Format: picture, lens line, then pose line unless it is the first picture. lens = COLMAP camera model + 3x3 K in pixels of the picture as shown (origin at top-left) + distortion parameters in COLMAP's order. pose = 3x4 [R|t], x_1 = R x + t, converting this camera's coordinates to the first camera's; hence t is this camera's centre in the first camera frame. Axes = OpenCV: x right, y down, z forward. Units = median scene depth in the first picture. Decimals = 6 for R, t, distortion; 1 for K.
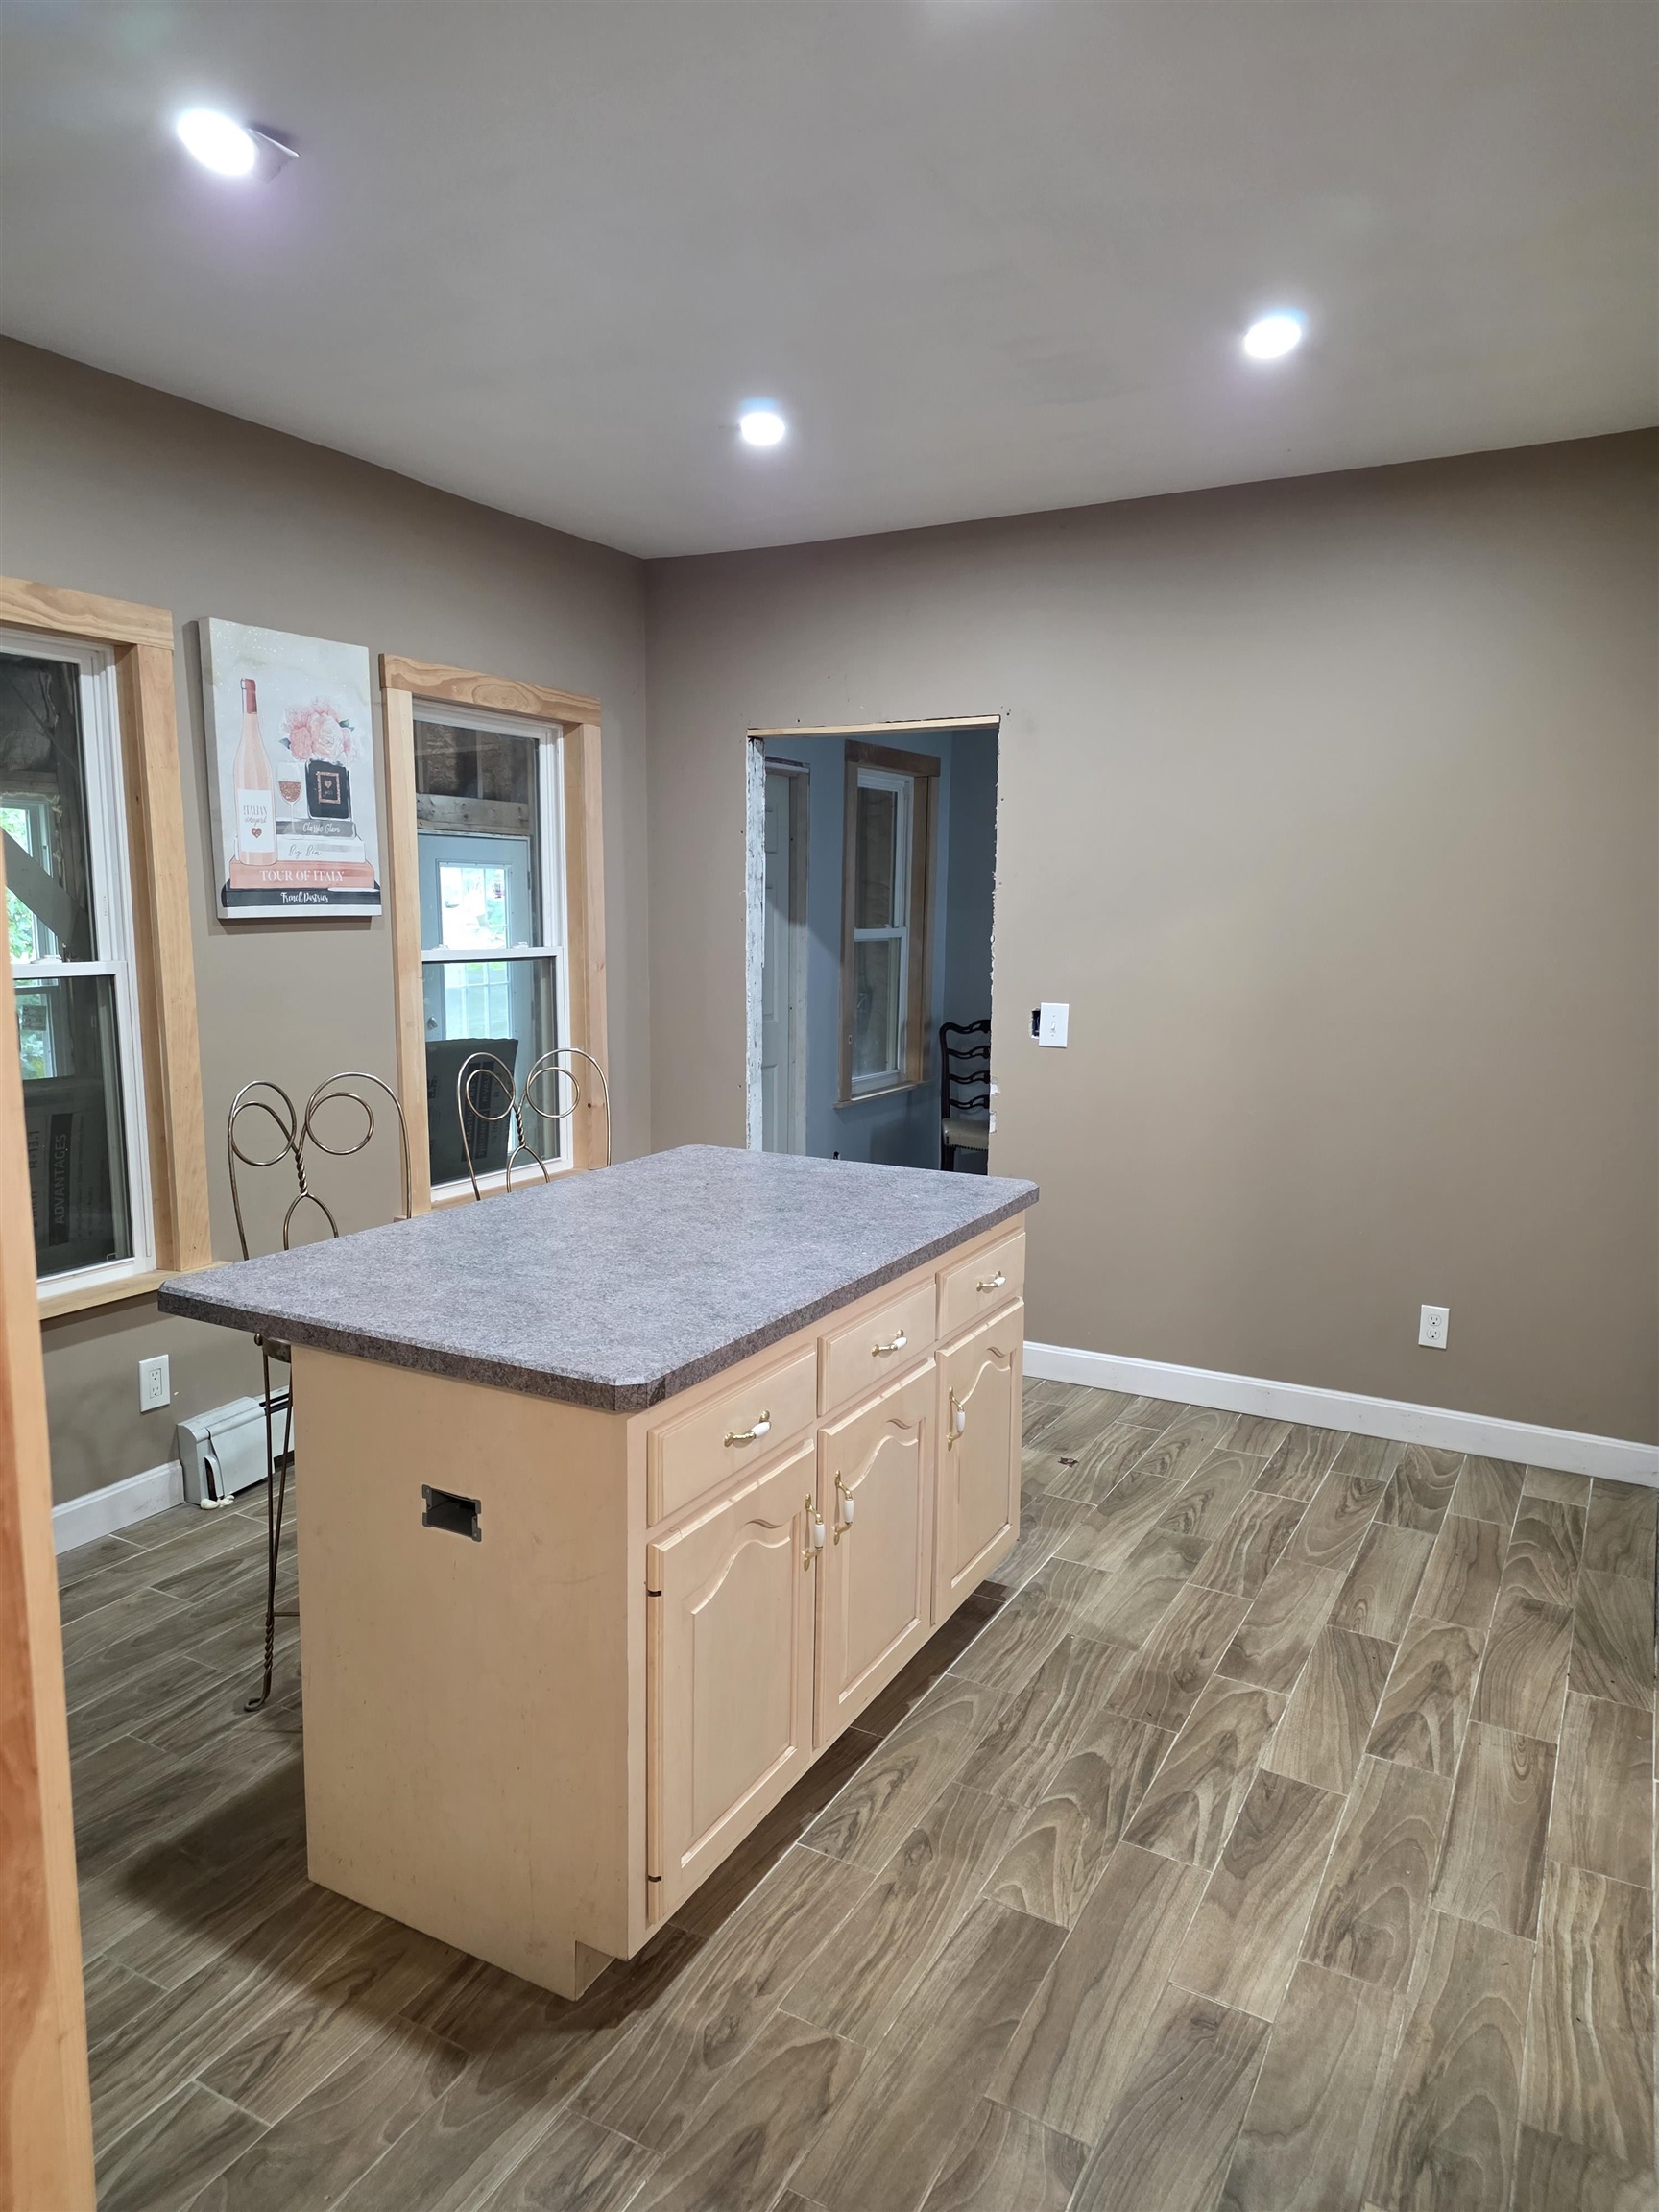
lens RADIAL K [[1470.0, 0, 822.6], [0, 1470.0, 1115.2], [0, 0, 1]] dist [0.009849, -0.004008]
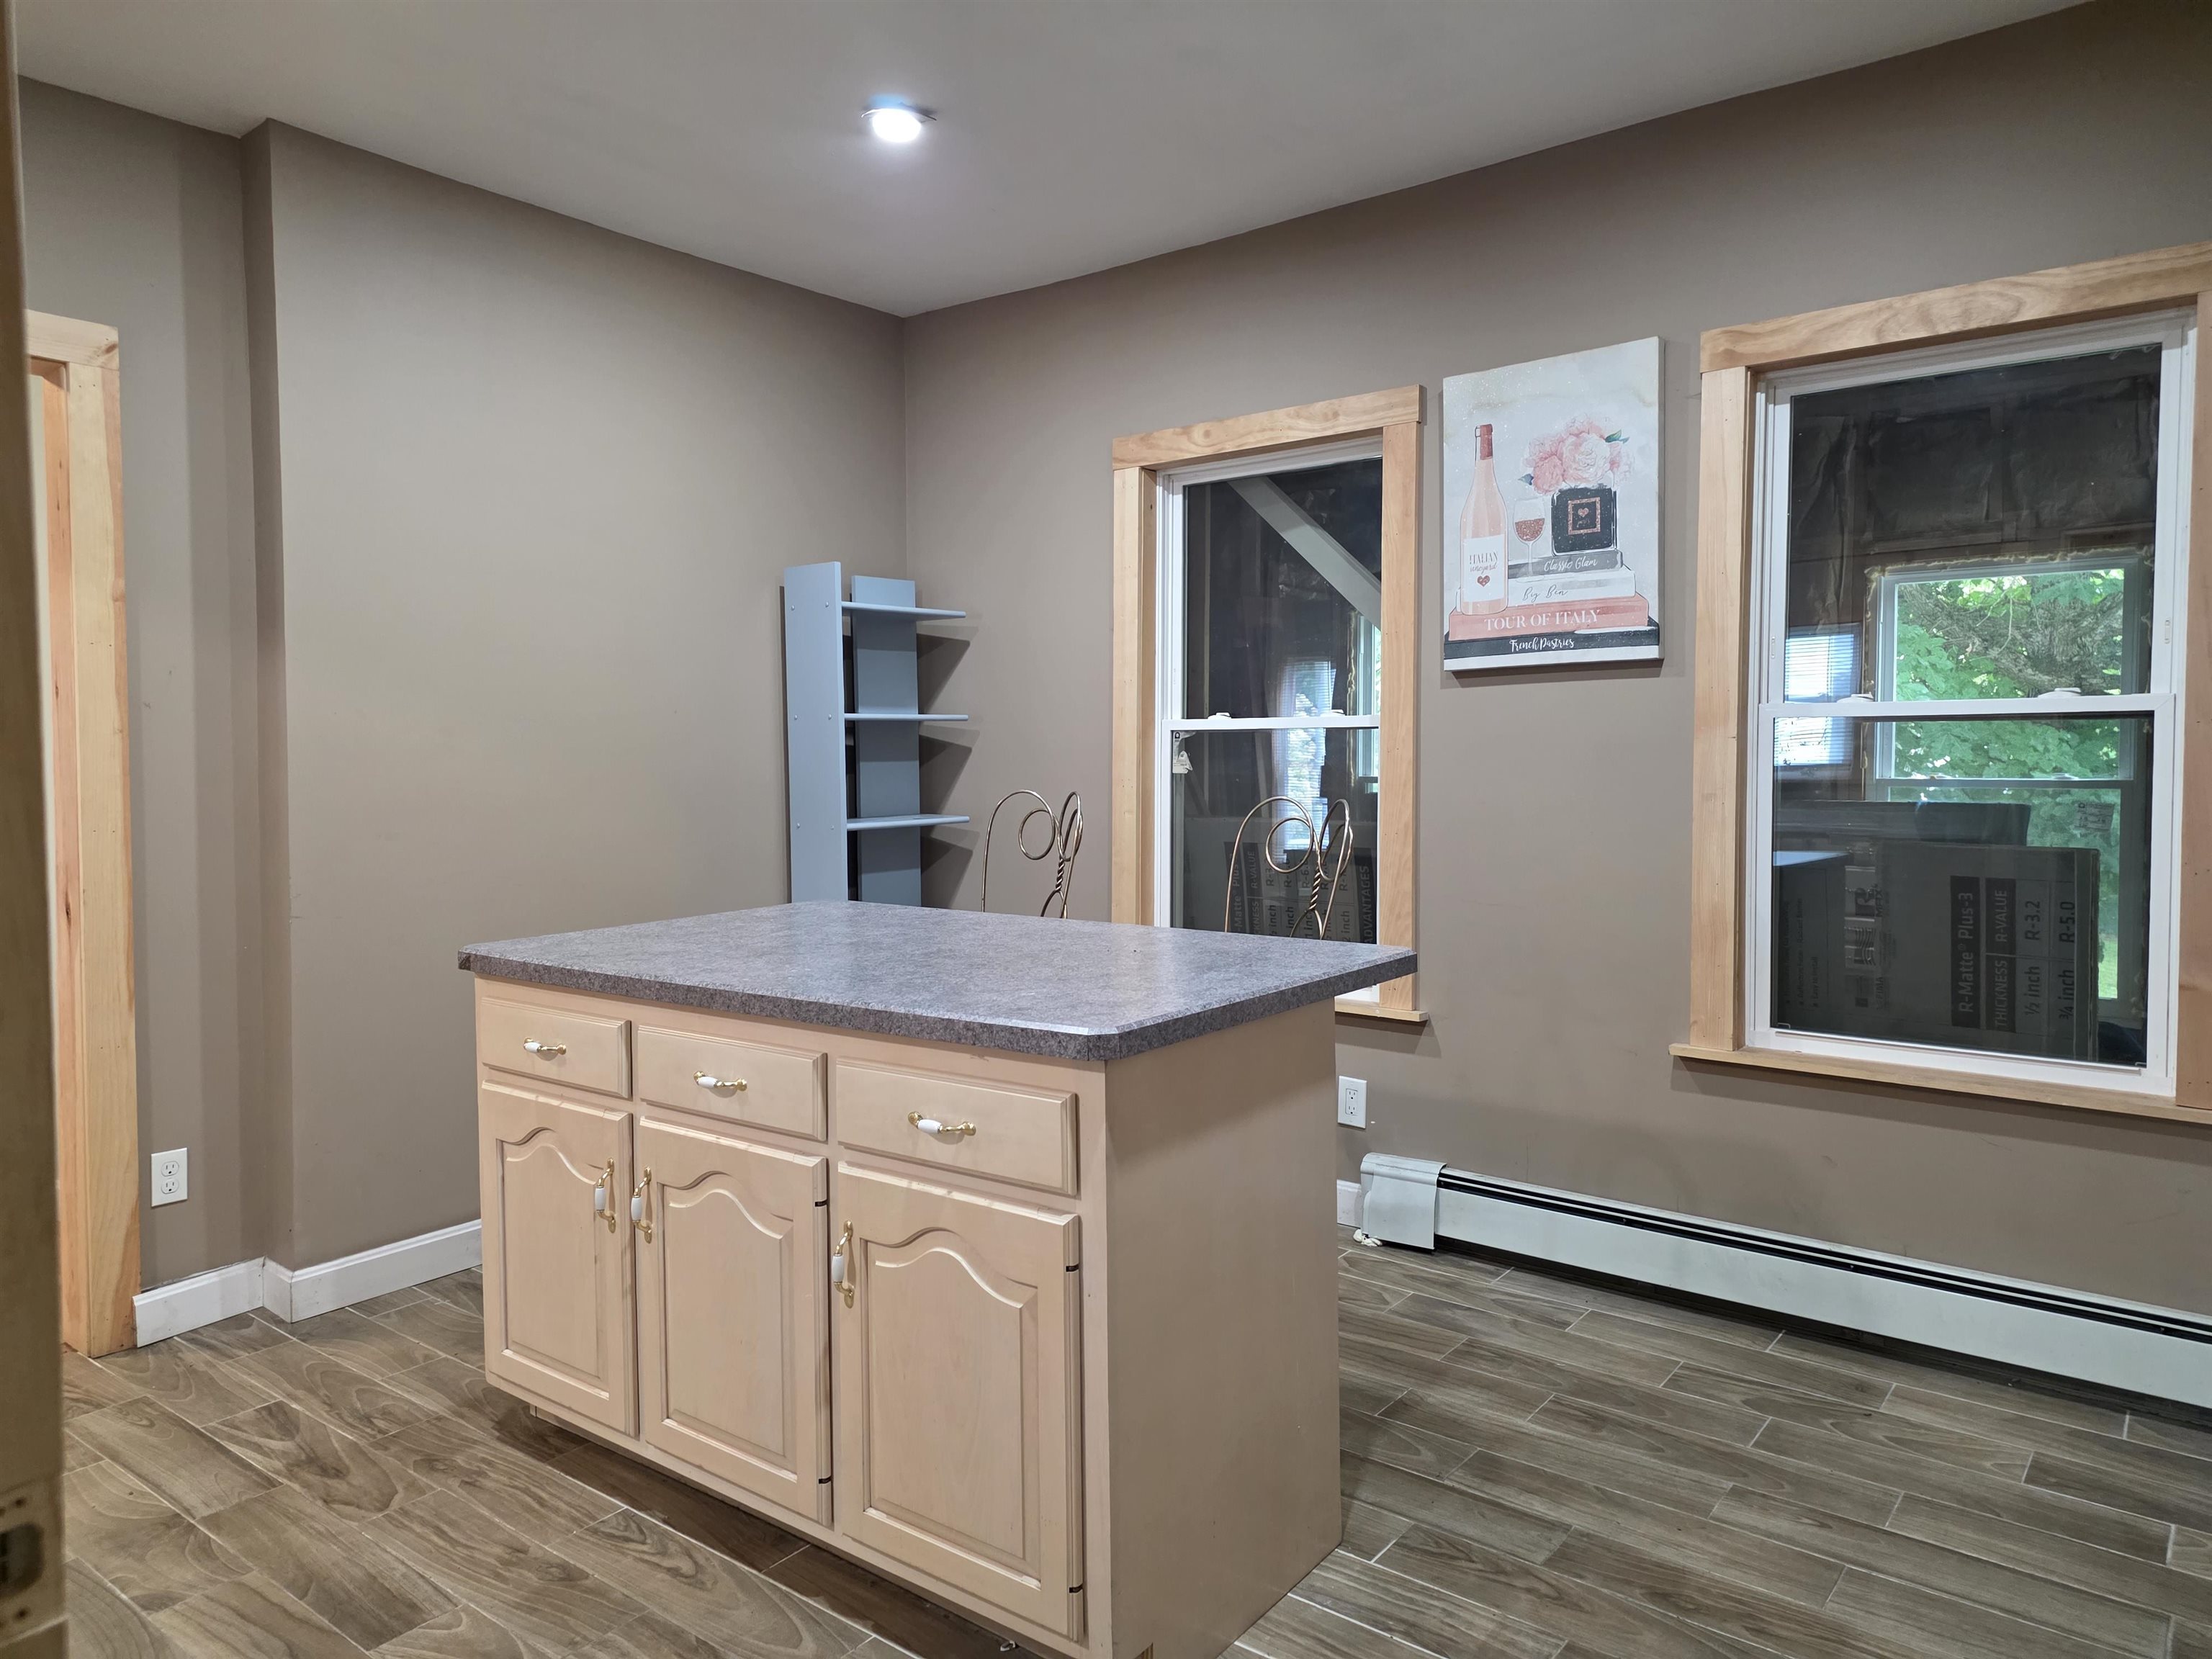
lens RADIAL K [[1470.0, 0, 1100.7], [0, 1470.0, 819.7], [0, 0, 1]] dist [0.009849, -0.004008]
pose [[-0.164978, 0.034300, -0.985701, 0.599933], [-0.133474, 0.989425, 0.056769, -0.057344], [0.977224, 0.140931, -0.158655, 0.913120]]
